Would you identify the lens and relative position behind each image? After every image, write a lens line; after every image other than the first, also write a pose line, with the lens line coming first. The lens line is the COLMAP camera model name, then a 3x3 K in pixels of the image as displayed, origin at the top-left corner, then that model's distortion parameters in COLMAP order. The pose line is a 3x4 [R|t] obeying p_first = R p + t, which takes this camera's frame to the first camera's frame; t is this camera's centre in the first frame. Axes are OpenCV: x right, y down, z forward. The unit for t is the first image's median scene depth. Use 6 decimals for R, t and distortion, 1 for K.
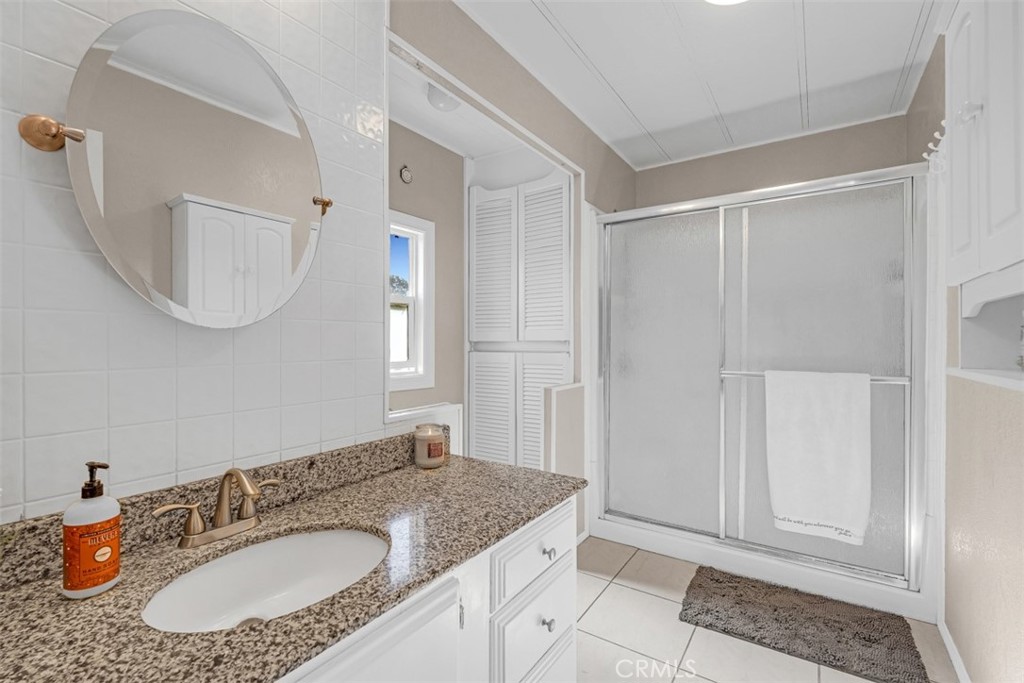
lens RADIAL K [[451.2, 0, 510.2], [0, 451.2, 342.4], [0, 0, 1]] dist [-0.003354, 0.000178]
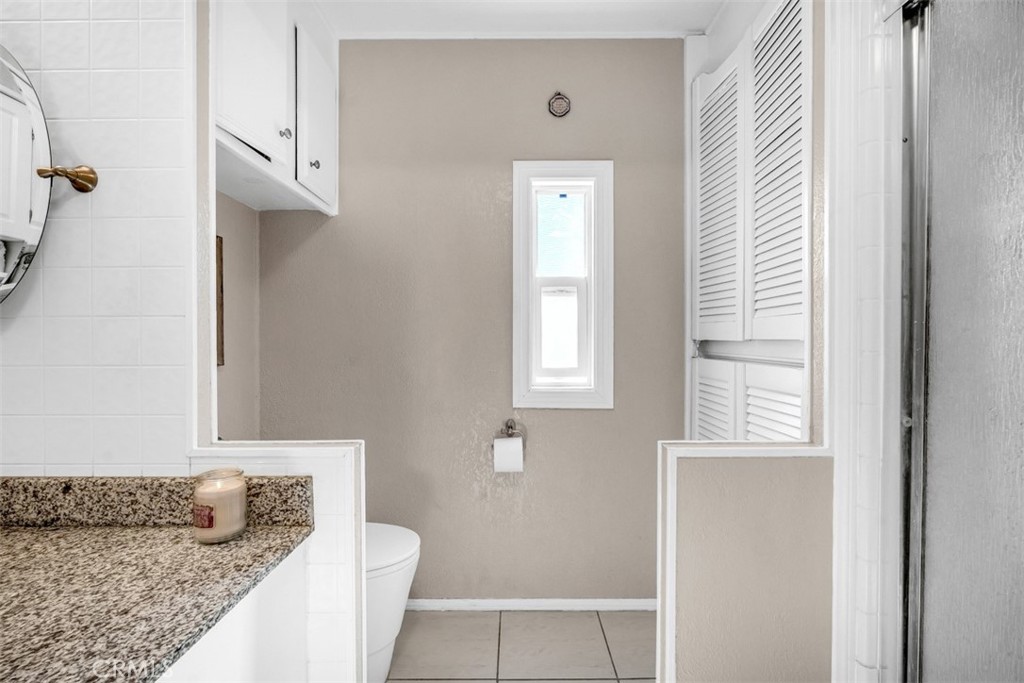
lens RADIAL K [[451.2, 0, 515.4], [0, 451.2, 341.9], [0, 0, 1]] dist [-0.003354, 0.000178]
pose [[0.561590, 0.008472, -0.827372, 0.694736], [-0.000888, 0.999953, 0.009636, -0.012340], [0.827415, -0.004677, 0.561572, 1.171354]]
